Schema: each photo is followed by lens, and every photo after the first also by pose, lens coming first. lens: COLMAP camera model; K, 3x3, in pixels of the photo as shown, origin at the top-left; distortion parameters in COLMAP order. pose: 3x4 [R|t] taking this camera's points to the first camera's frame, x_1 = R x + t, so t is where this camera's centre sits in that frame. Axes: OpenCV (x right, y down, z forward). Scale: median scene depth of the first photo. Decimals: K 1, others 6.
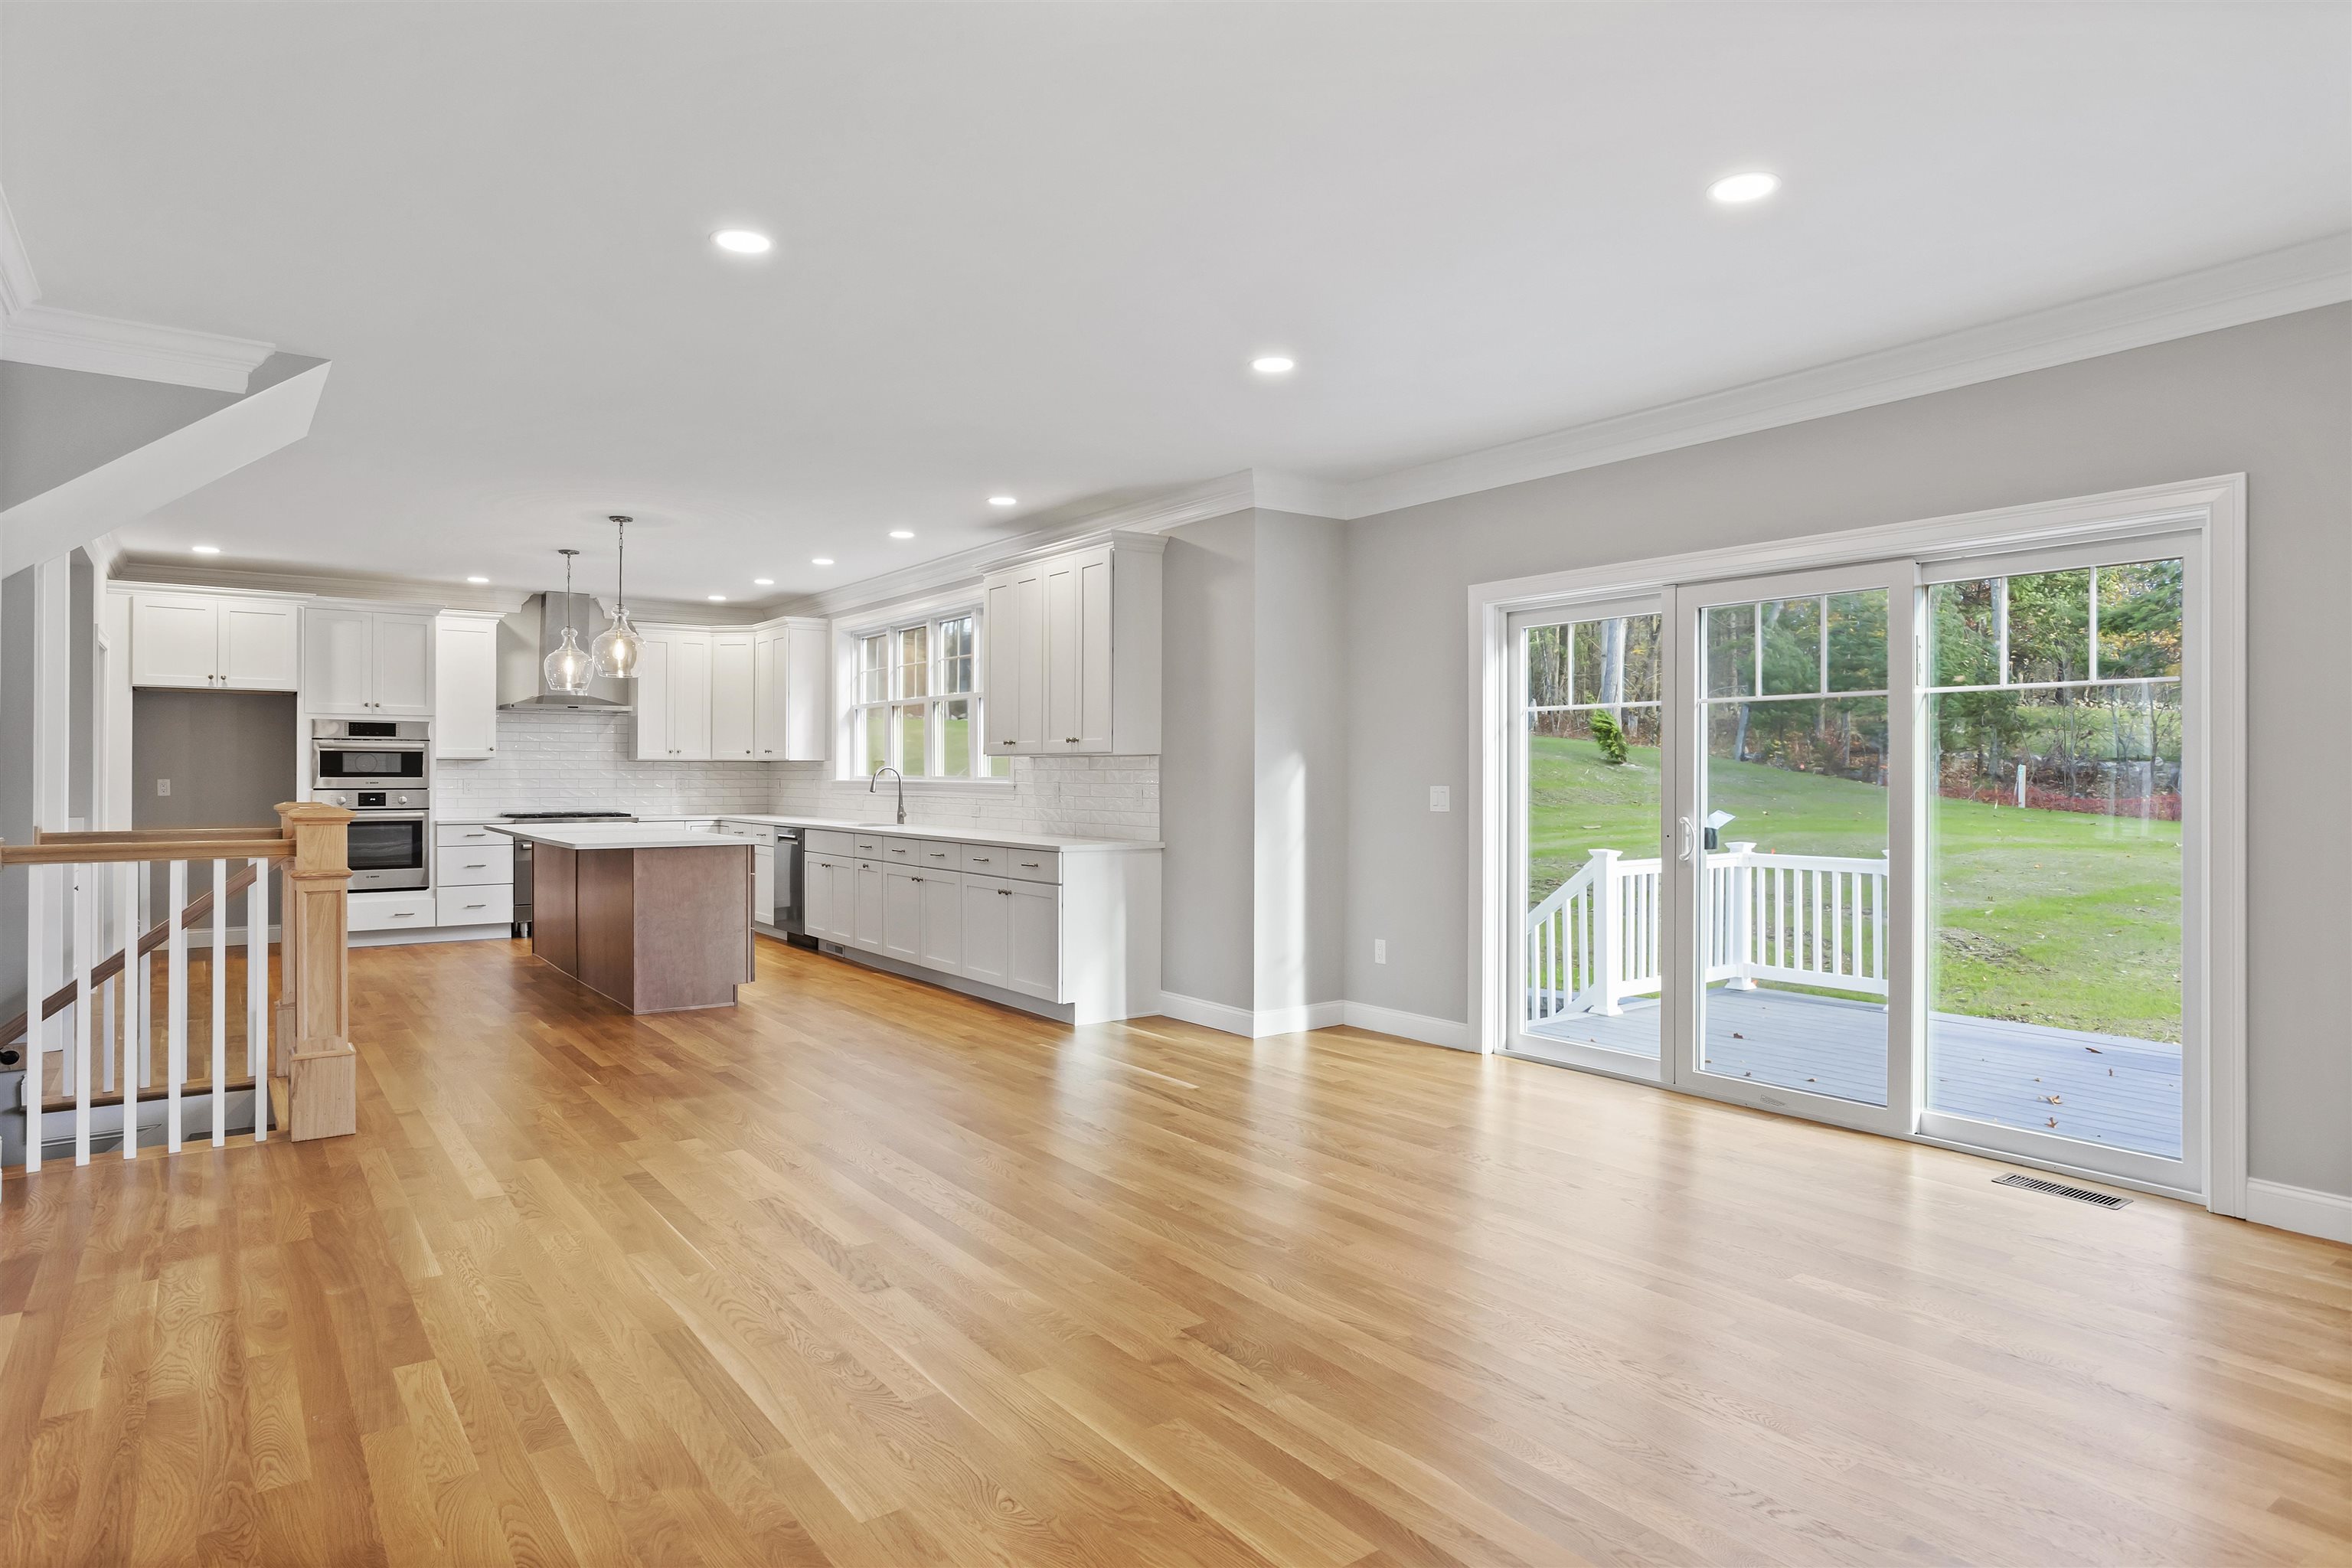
lens RADIAL K [[1368.8, 0, 1179.5], [0, 1368.8, 772.6], [0, 0, 1]] dist [-0.025660, 0.002296]
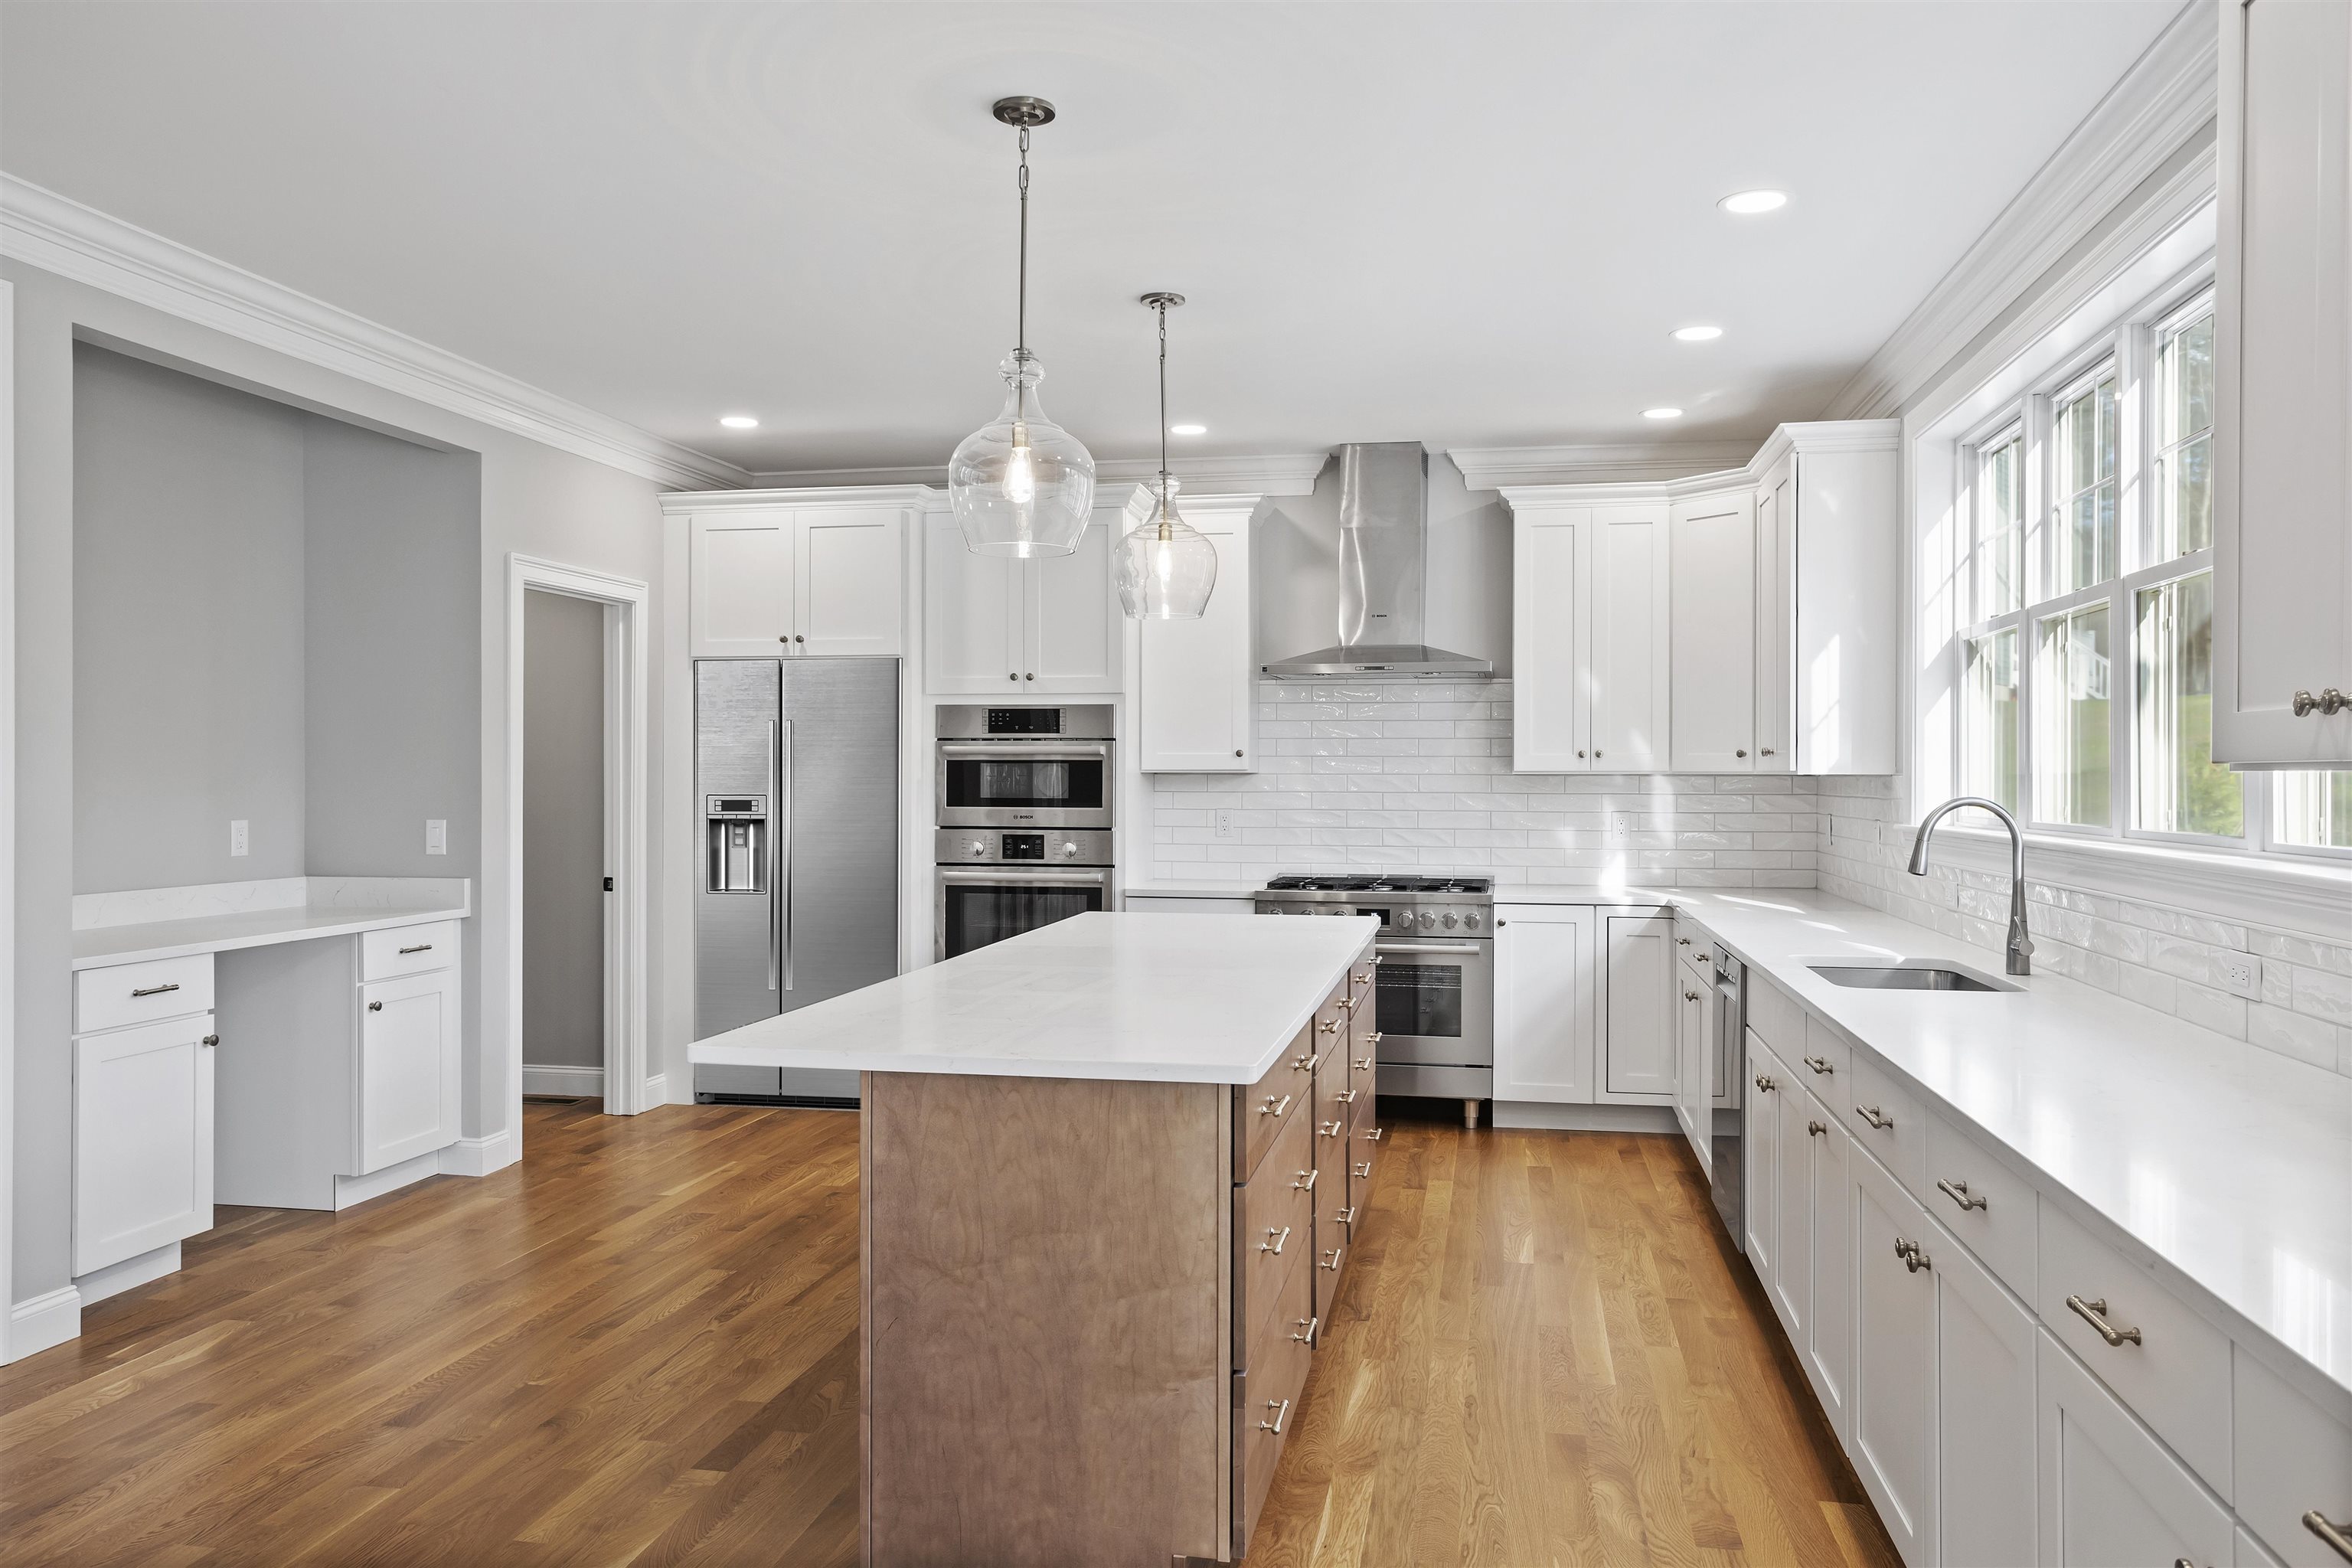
lens RADIAL K [[1679.6, 0, 1176.0], [0, 1679.6, 784.0], [0, 0, 1]] dist [-0.049754, 0.093702]
pose [[0.679617, 0.002999, -0.733561, -0.048411], [0.000258, 0.999991, 0.004328, -0.008924], [0.733567, -0.003131, 0.679610, 0.575087]]
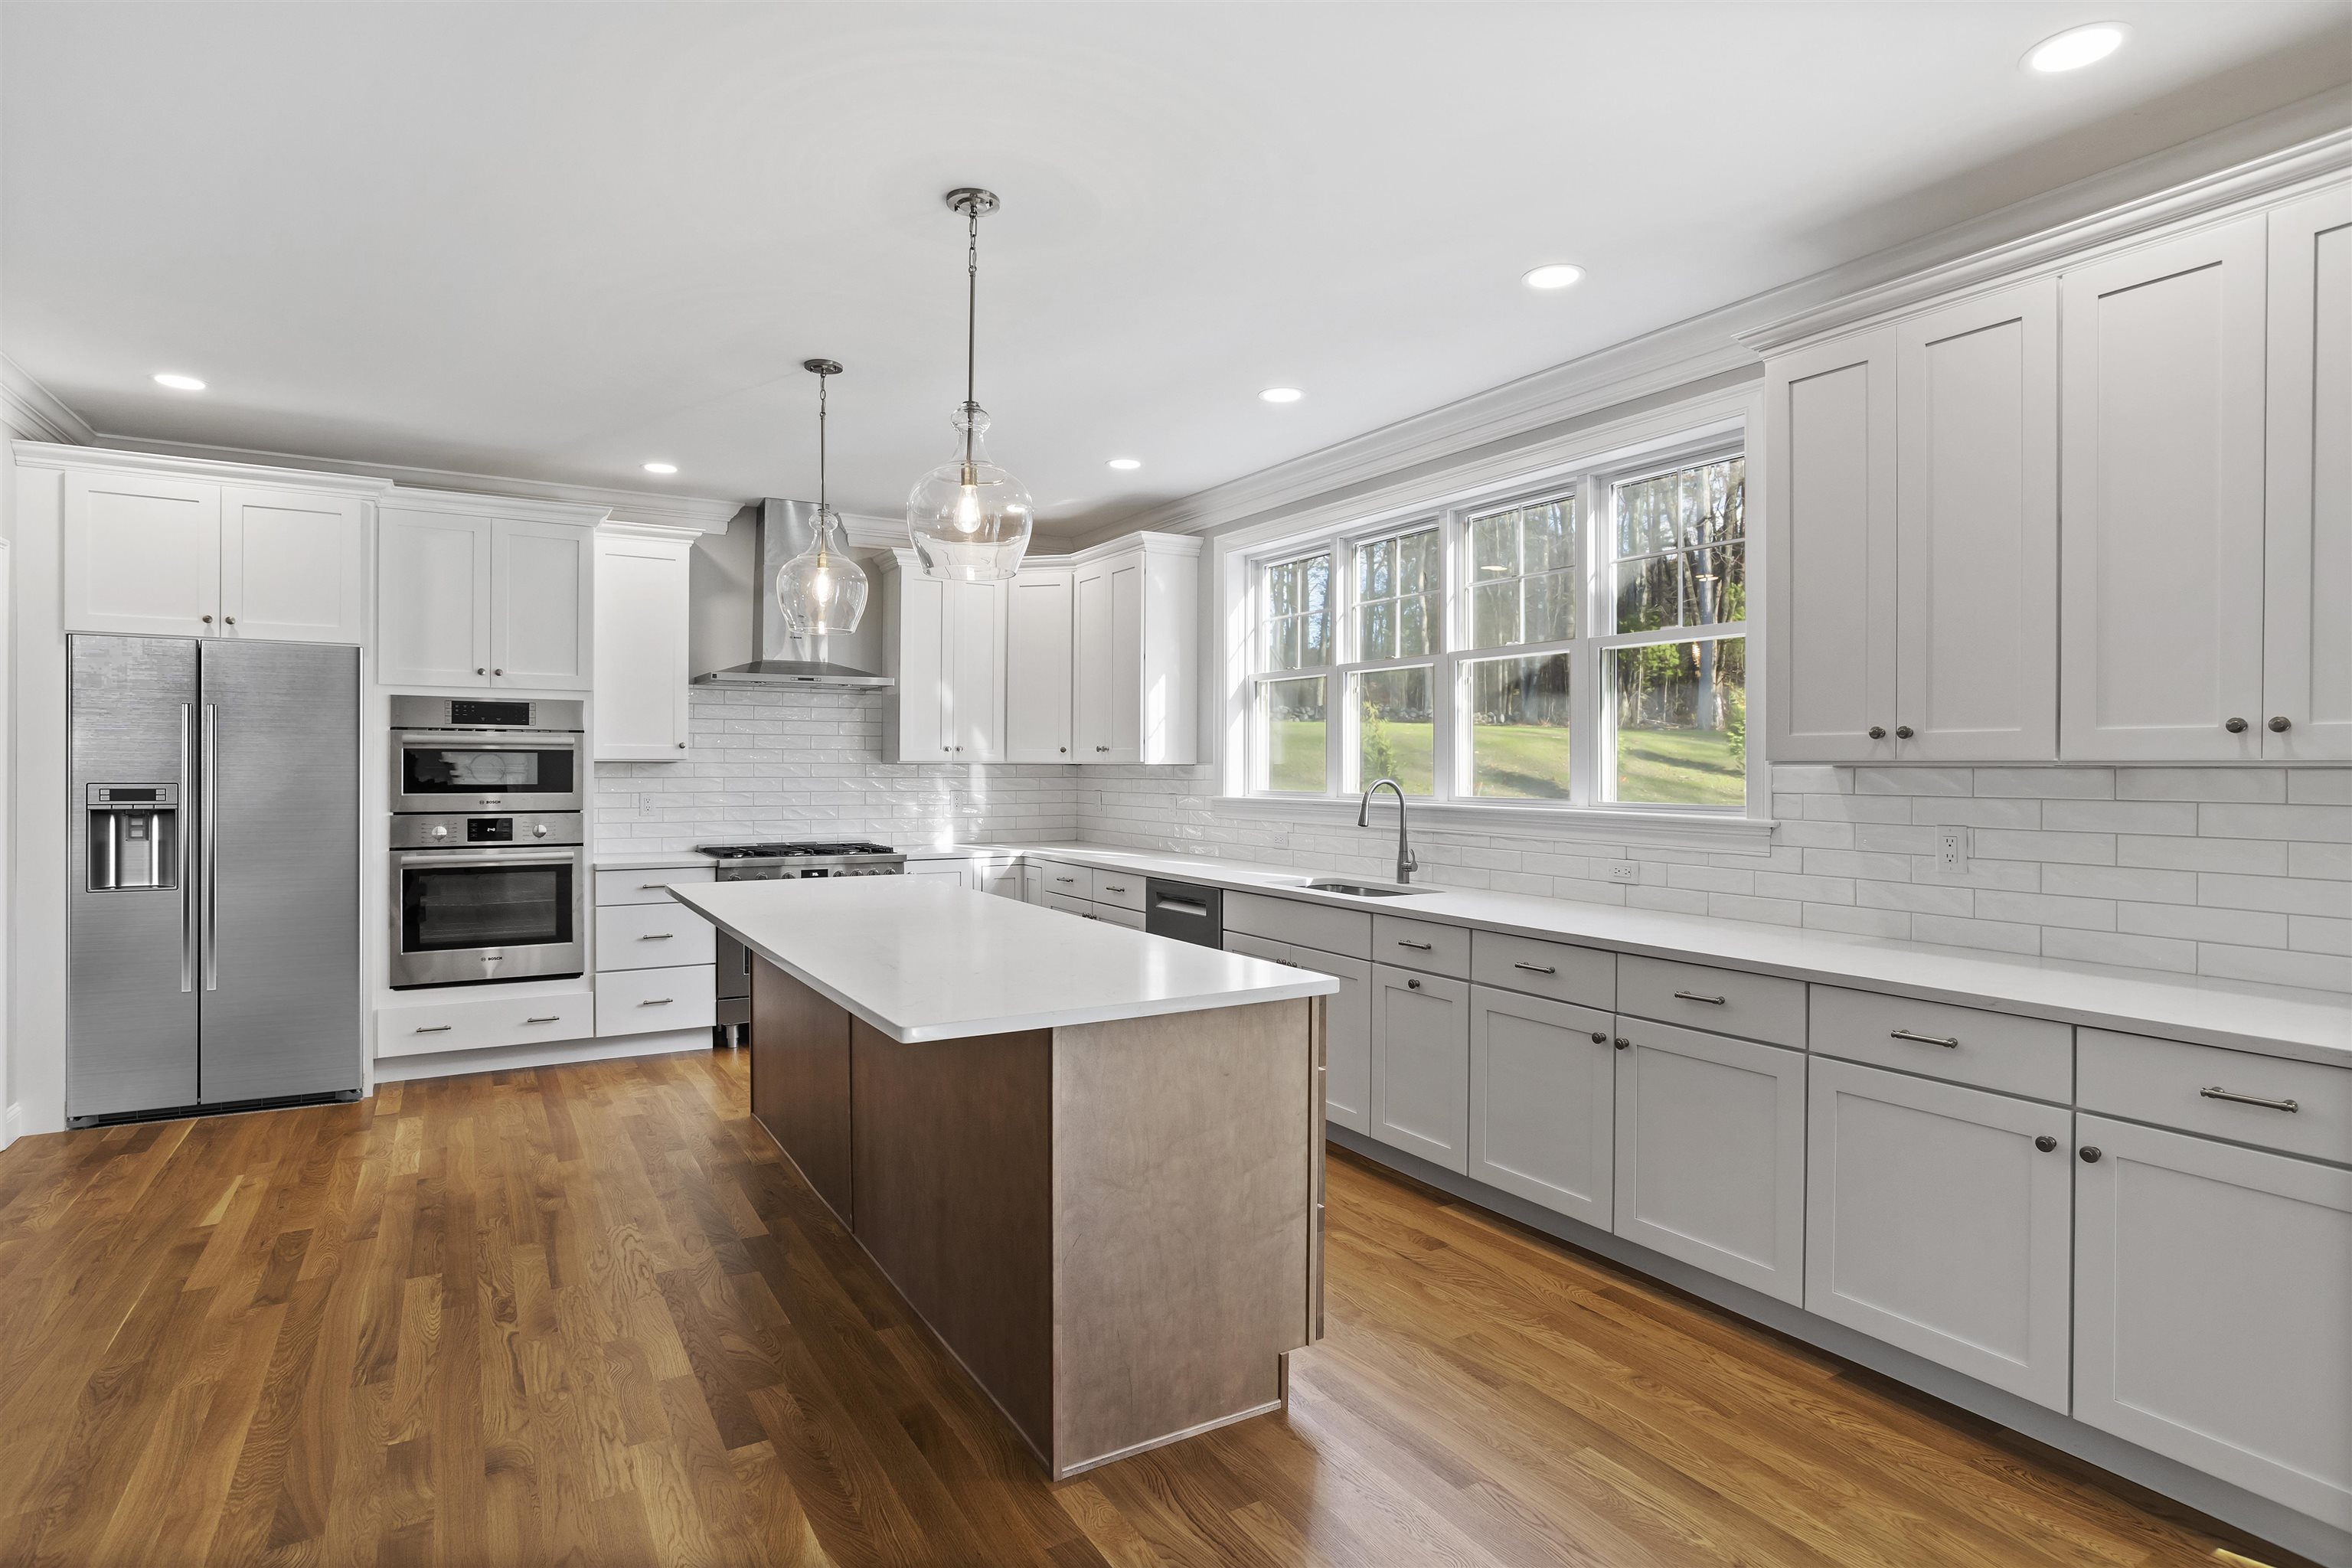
lens RADIAL K [[1212.2, 0, 1169.1], [0, 1212.2, 773.3], [0, 0, 1]] dist [-0.072485, 0.042938]
pose [[0.996187, 0.002924, -0.087195, -0.249601], [-0.002313, 0.999972, 0.007103, -0.009557], [0.087214, -0.006874, 0.996166, 0.500370]]
